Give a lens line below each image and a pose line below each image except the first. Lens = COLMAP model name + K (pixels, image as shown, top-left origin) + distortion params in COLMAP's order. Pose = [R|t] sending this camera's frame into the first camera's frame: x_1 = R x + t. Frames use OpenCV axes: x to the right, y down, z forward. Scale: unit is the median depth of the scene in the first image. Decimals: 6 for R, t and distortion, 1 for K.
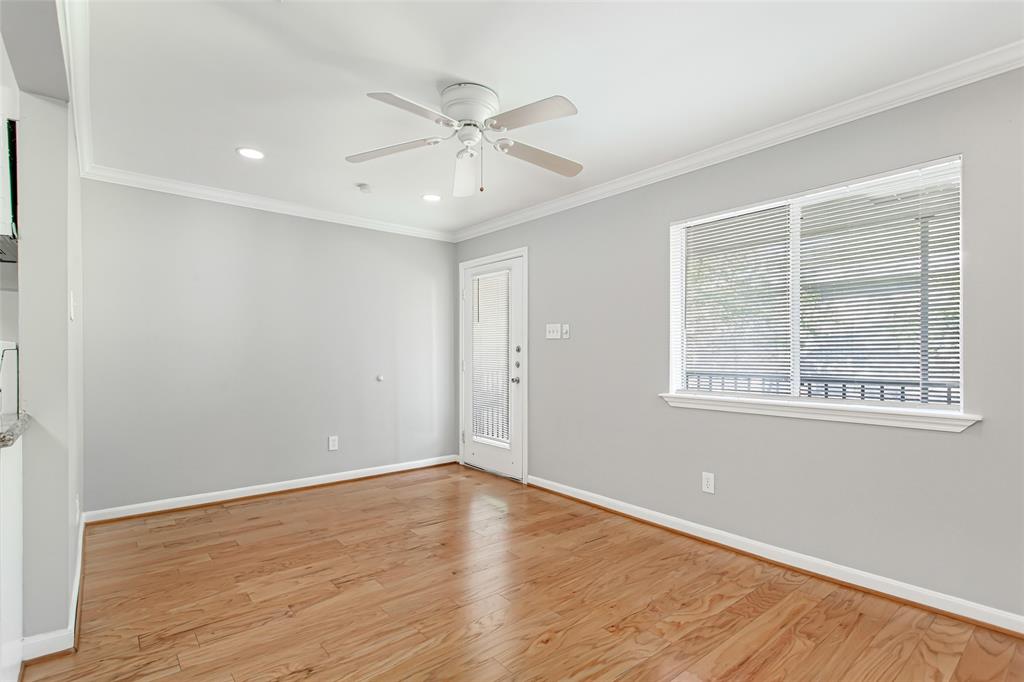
lens RADIAL K [[494.0, 0, 511.6], [0, 494.0, 361.6], [0, 0, 1]] dist [-0.004188, 0.003394]
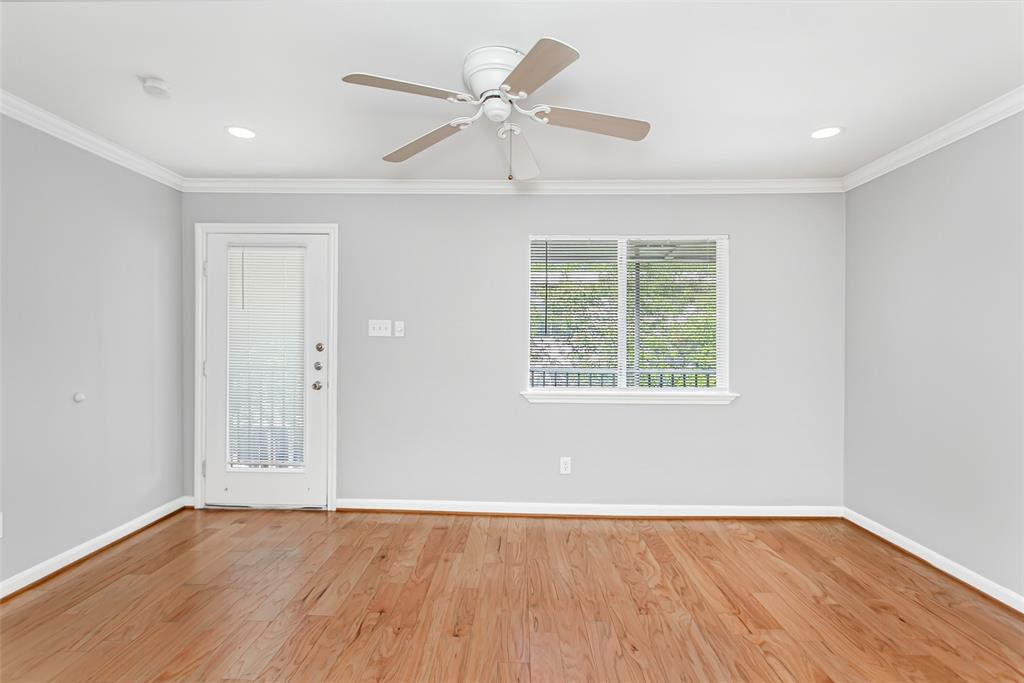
lens RADIAL K [[494.0, 0, 509.9], [0, 494.0, 347.1], [0, 0, 1]] dist [-0.004188, 0.003394]
pose [[0.661145, -0.011578, 0.750169, -0.589916], [0.005186, 0.999928, 0.010862, -0.050045], [-0.750240, -0.003292, 0.661157, 0.350120]]
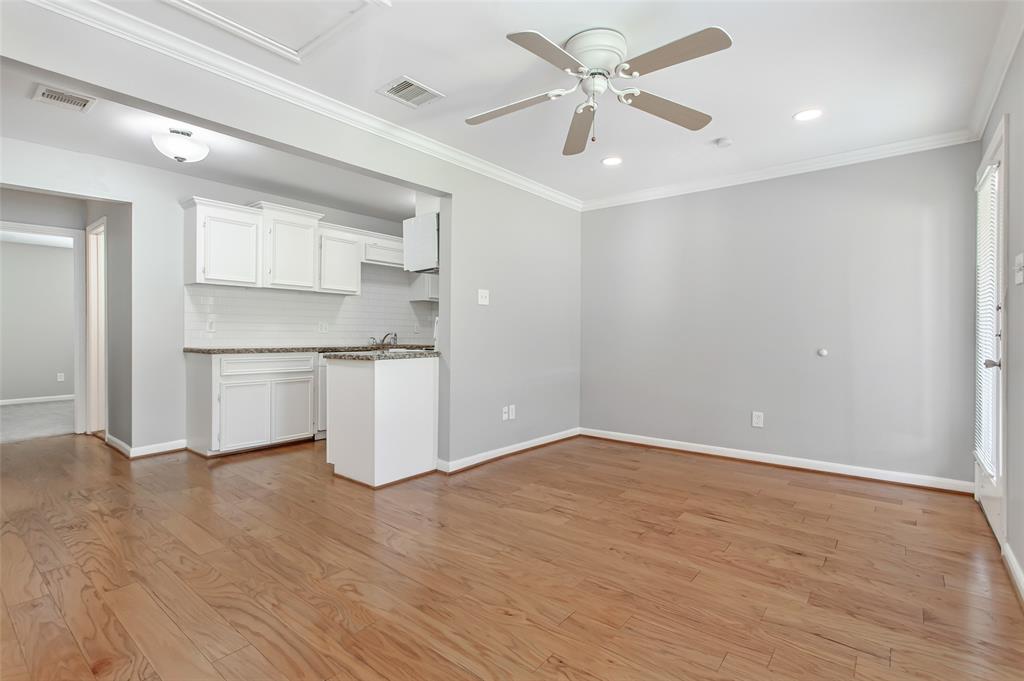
lens RADIAL K [[494.0, 0, 515.7], [0, 494.0, 337.7], [0, 0, 1]] dist [-0.004188, 0.003394]
pose [[0.193799, 0.011612, -0.980973, 0.683590], [-0.013964, 0.999861, 0.009077, 0.015107], [0.980942, 0.011939, 0.193934, 0.558236]]
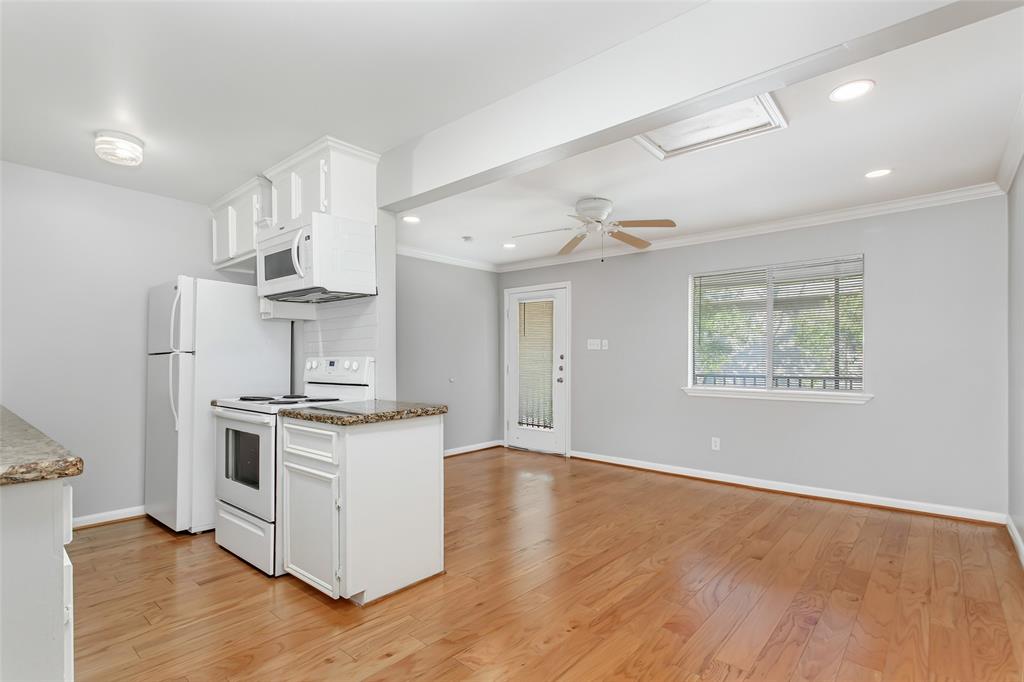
lens RADIAL K [[494.0, 0, 511.1], [0, 494.0, 360.0], [0, 0, 1]] dist [-0.004188, 0.003394]
pose [[0.987469, -0.002480, 0.157796, -0.507259], [0.004123, 0.999941, -0.010083, -0.005641], [-0.157762, 0.010607, 0.987420, -0.458559]]
